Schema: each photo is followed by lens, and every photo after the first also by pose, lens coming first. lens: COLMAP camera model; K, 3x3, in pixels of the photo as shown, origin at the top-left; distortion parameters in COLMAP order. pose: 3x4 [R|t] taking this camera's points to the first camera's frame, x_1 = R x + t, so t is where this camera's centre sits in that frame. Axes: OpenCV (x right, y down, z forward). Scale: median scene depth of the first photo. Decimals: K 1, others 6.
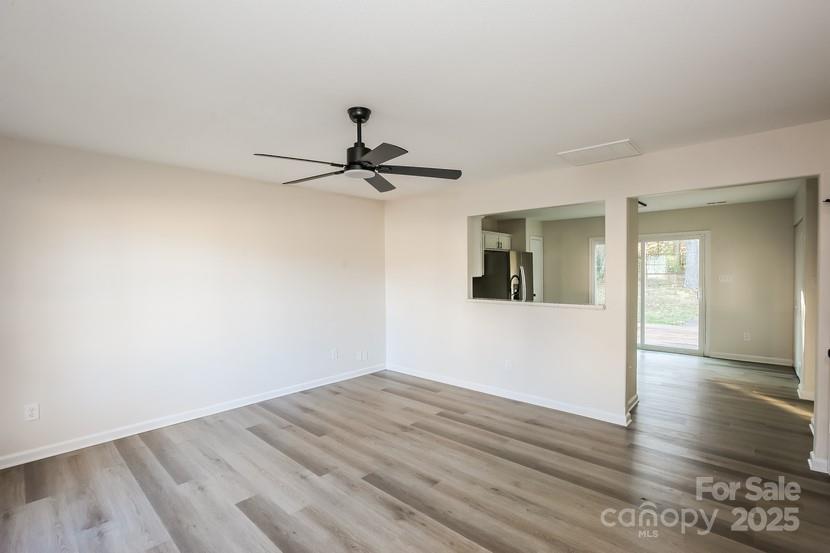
lens RADIAL K [[379.8, 0, 415.0], [0, 379.8, 276.5], [0, 0, 1]] dist [-0.032910, 0.000396]
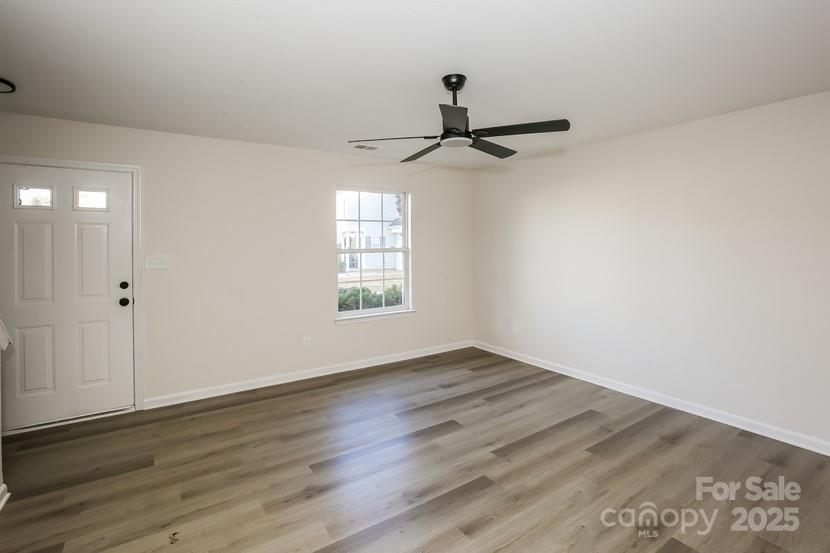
lens RADIAL K [[393.1, 0, 401.6], [0, 393.1, 240.5], [0, 0, 1]] dist [-0.057888, 0.025943]
pose [[-0.242253, 0.009317, -0.970168, 0.719170], [-0.010087, 0.999876, 0.012121, -0.026535], [0.970161, 0.012723, -0.242129, 0.938548]]
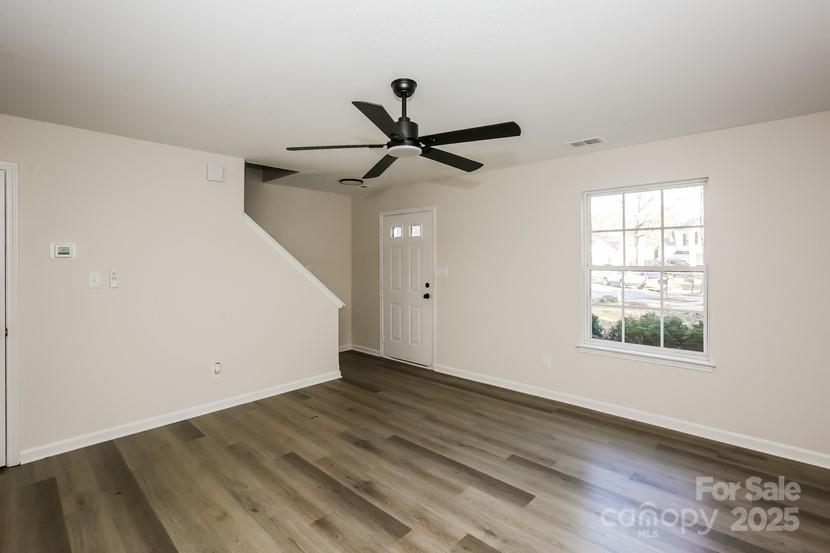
lens RADIAL K [[383.1, 0, 423.6], [0, 383.1, 249.4], [0, 0, 1]] dist [-0.017282, 0.000177]
pose [[-0.999728, 0.013568, -0.018951, -0.146821], [0.013687, 0.999888, -0.006132, -0.024921], [0.018865, -0.006390, -0.999802, 1.626685]]
